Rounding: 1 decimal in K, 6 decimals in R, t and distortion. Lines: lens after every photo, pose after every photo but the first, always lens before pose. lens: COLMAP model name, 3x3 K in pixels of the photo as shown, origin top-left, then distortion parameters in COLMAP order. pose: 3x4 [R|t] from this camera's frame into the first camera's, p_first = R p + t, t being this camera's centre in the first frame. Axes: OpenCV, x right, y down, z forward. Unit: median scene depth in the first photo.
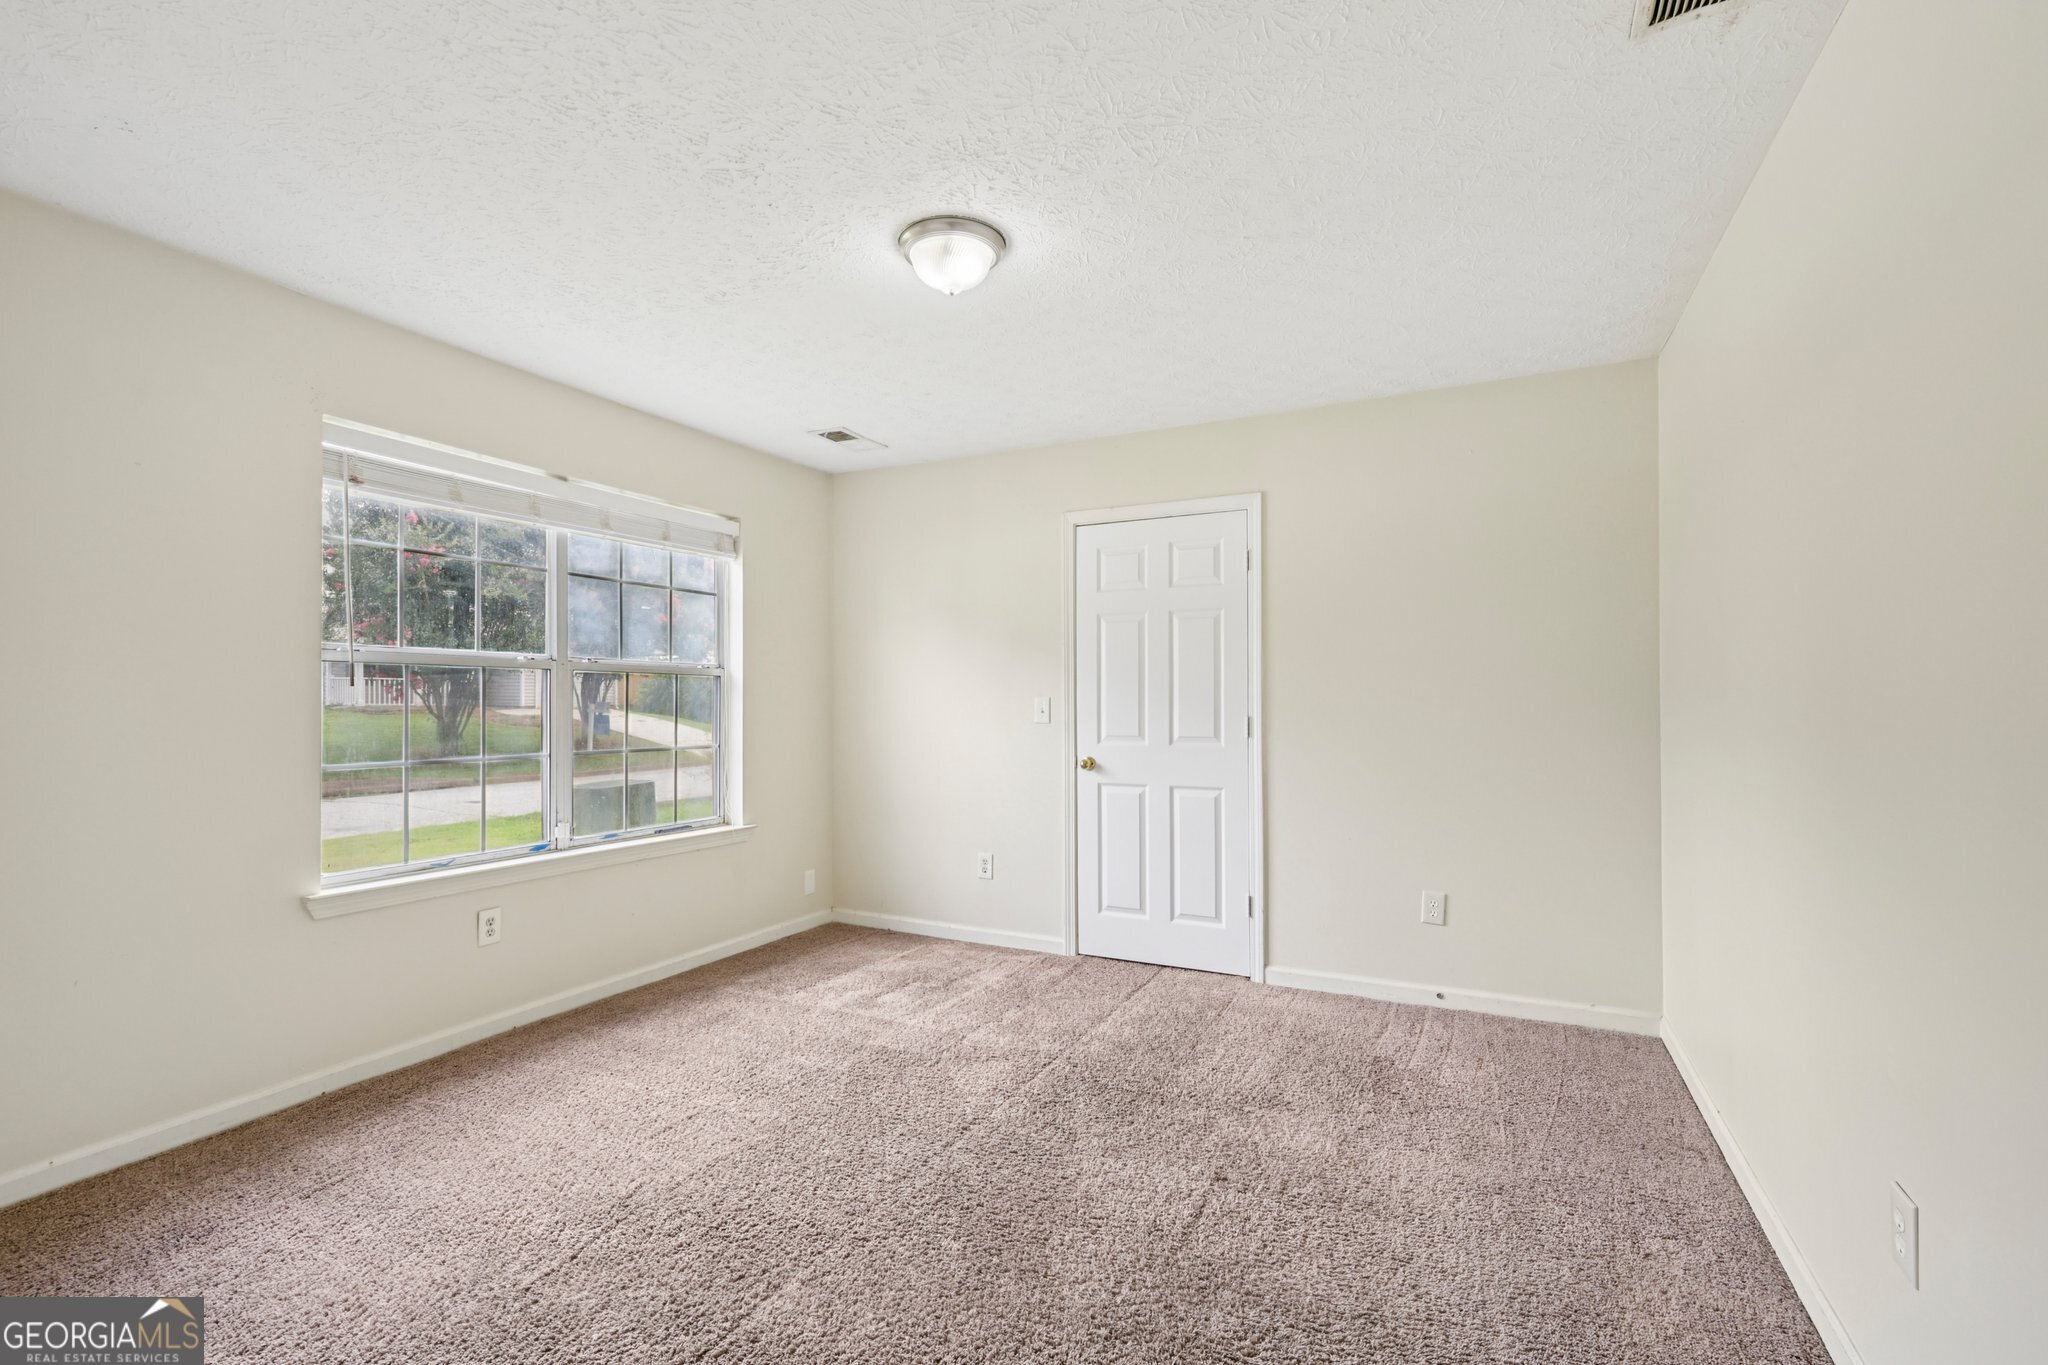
lens RADIAL K [[910.1, 0, 1024.8], [0, 910.1, 684.8], [0, 0, 1]] dist [0.014328, -0.001328]
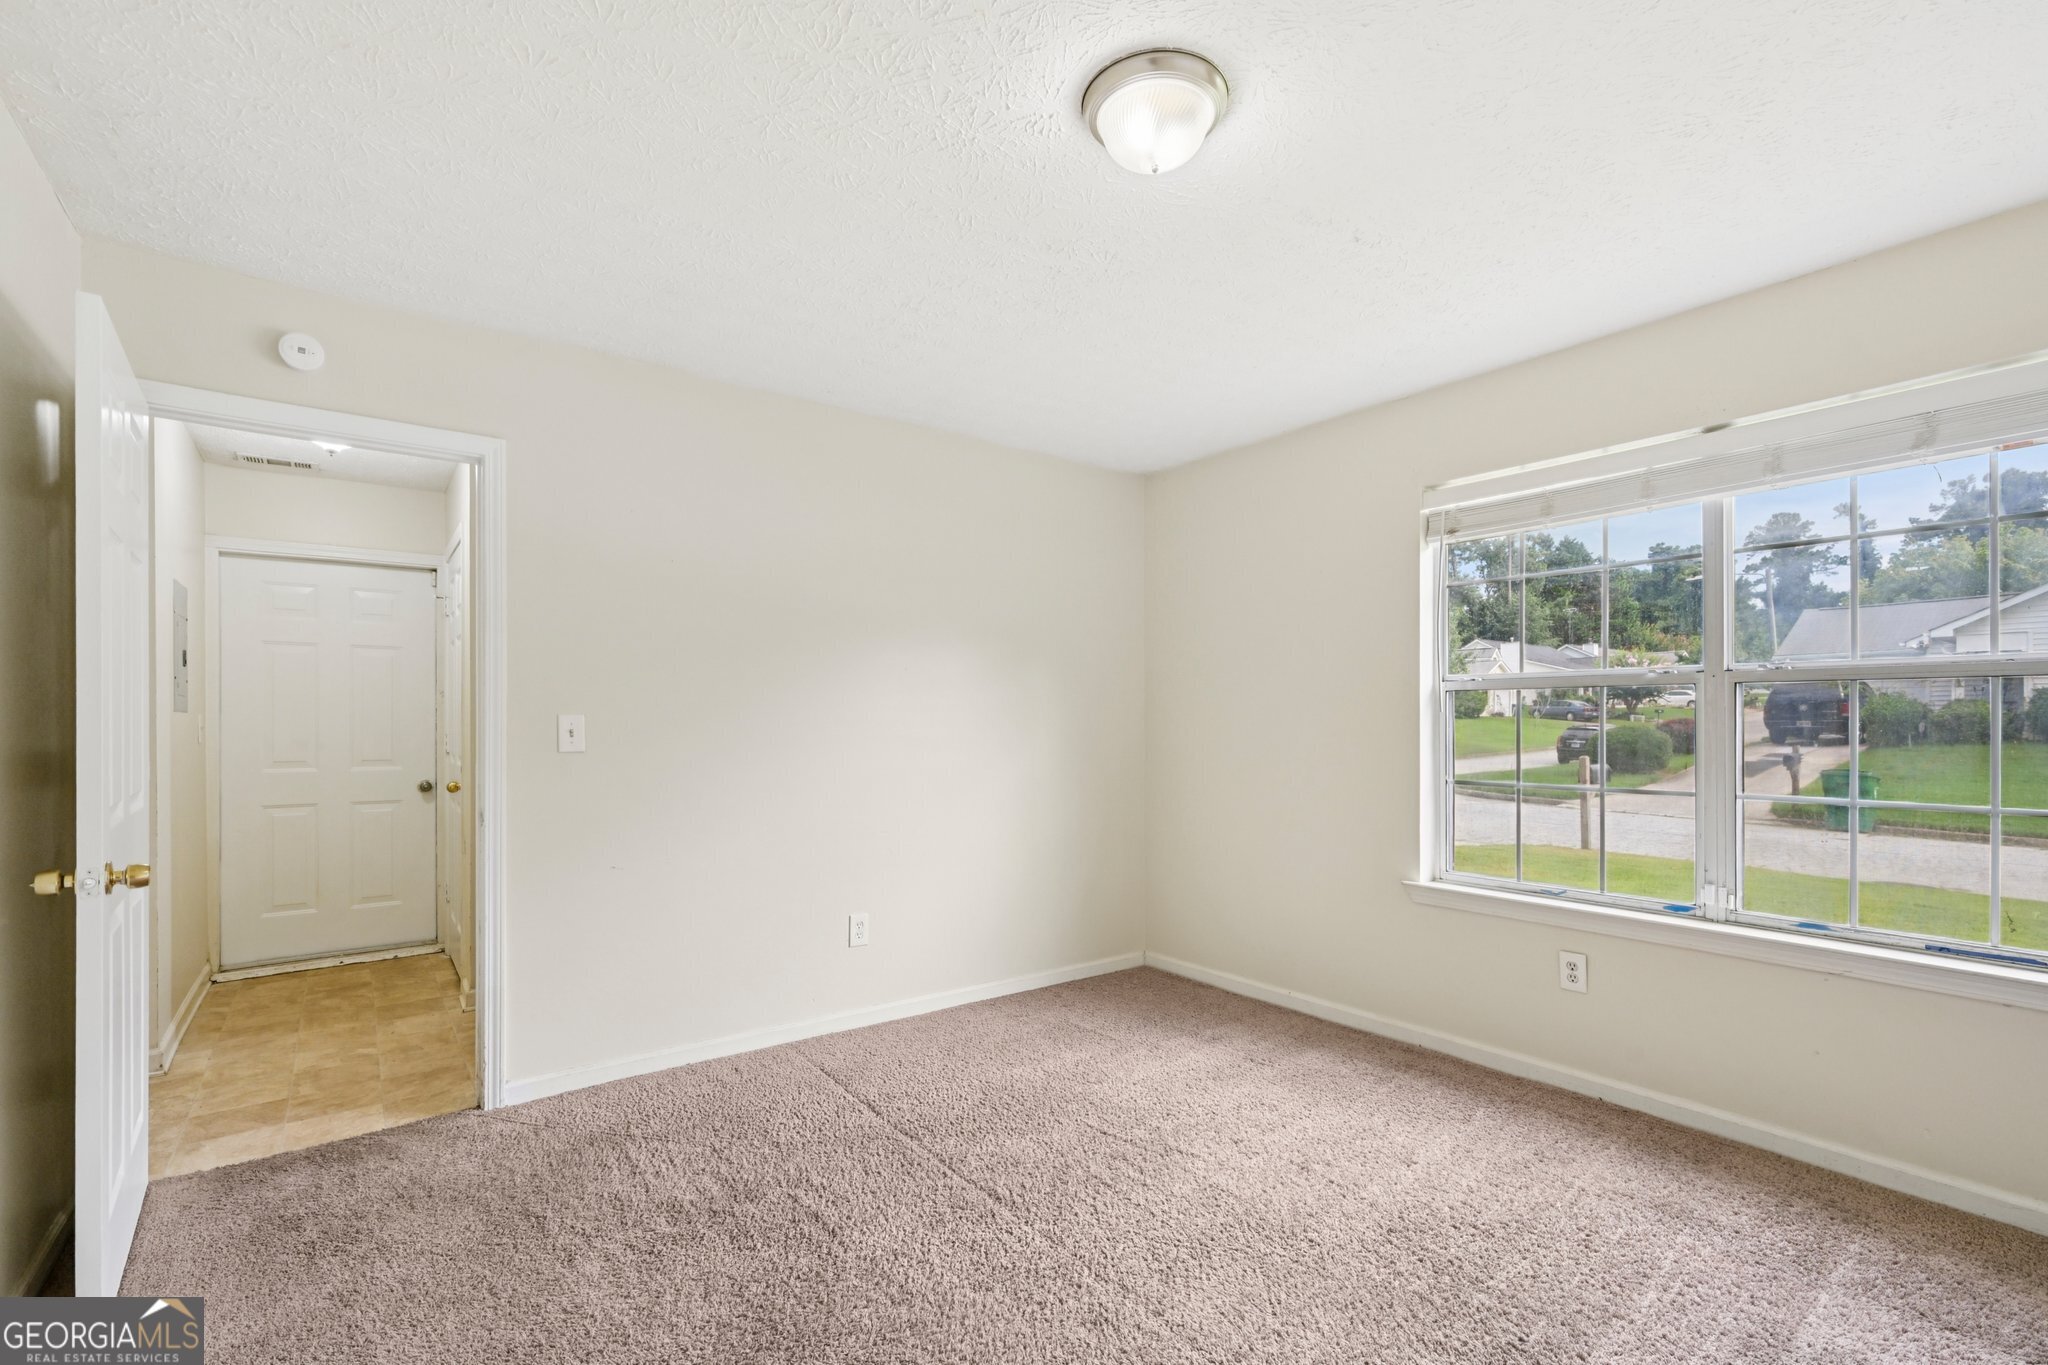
lens RADIAL K [[910.1, 0, 1048.6], [0, 910.1, 732.8], [0, 0, 1]] dist [0.014328, -0.001328]
pose [[-0.428869, 0.007895, -0.903332, 0.461794], [0.015625, 0.999877, 0.001320, 0.016778], [0.903232, -0.013549, -0.428939, 0.921624]]
